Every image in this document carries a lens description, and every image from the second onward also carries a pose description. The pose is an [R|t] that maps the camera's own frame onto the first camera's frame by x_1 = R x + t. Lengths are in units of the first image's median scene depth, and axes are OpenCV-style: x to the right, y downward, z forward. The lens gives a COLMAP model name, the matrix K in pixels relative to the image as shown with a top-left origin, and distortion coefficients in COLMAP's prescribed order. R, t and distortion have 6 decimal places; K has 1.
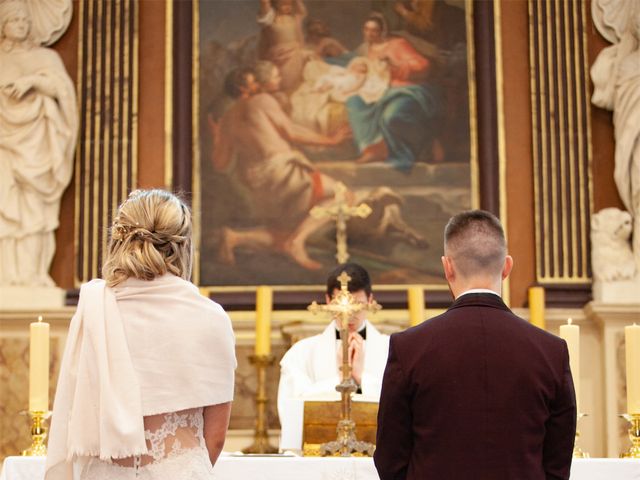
lens RADIAL K [[2882.3, 0, 322.3], [0, 2882.3, 240.4], [0, 0, 1]] dist [0.024580, 0.000000]
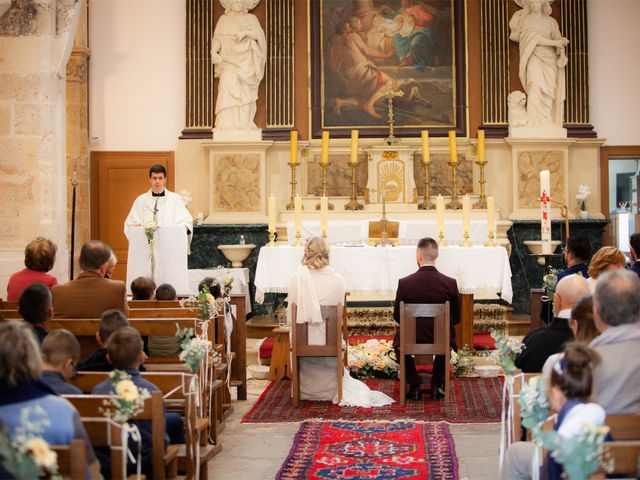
lens RADIAL K [[2882.3, 0, 319.4], [0, 2882.3, 239.8], [0, 0, 1]] dist [0.024580, 0.000000]
pose [[0.999335, -0.001797, -0.036408, 0.030936], [0.008931, 0.980411, 0.196760, -0.318837], [0.035341, -0.196954, 0.979776, -1.098040]]
